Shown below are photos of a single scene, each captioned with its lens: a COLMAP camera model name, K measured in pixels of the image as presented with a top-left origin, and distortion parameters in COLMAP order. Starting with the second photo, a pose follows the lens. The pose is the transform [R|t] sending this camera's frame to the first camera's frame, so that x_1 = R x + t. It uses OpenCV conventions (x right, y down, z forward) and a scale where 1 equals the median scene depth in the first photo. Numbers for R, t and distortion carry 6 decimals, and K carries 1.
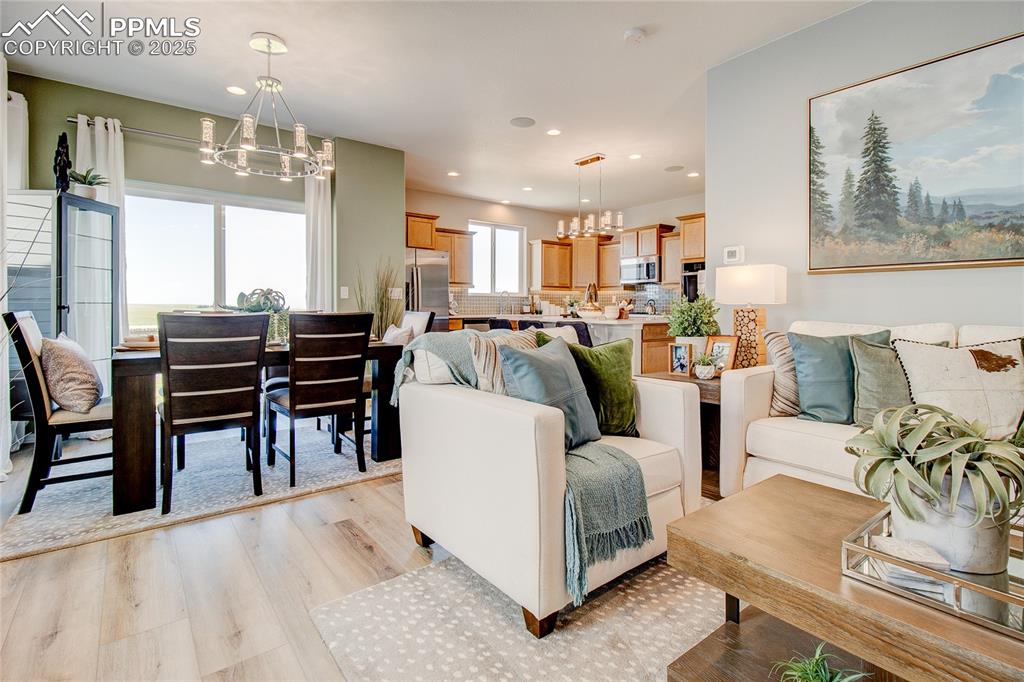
lens RADIAL K [[488.8, 0, 512.1], [0, 488.8, 306.3], [0, 0, 1]] dist [-0.000362, -0.000761]
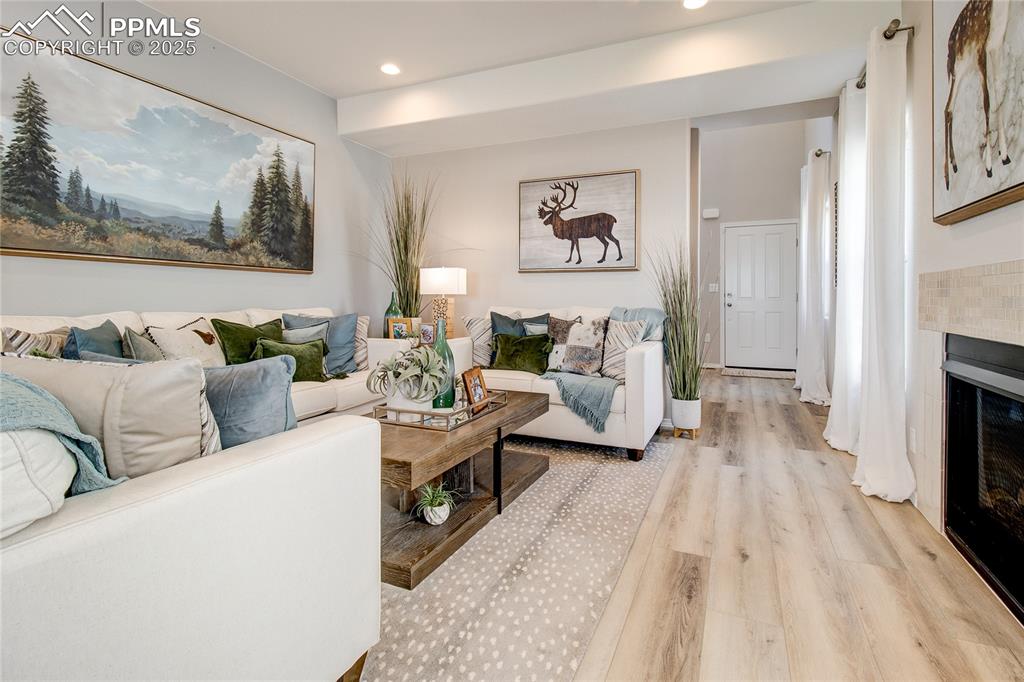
lens RADIAL K [[488.8, 0, 526.1], [0, 488.8, 298.8], [0, 0, 1]] dist [-0.000362, -0.000761]
pose [[-0.469886, 0.000219, 0.882727, -0.490533], [-0.004921, 0.999984, -0.002868, 0.004373], [-0.882714, -0.005691, -0.469877, 0.665057]]
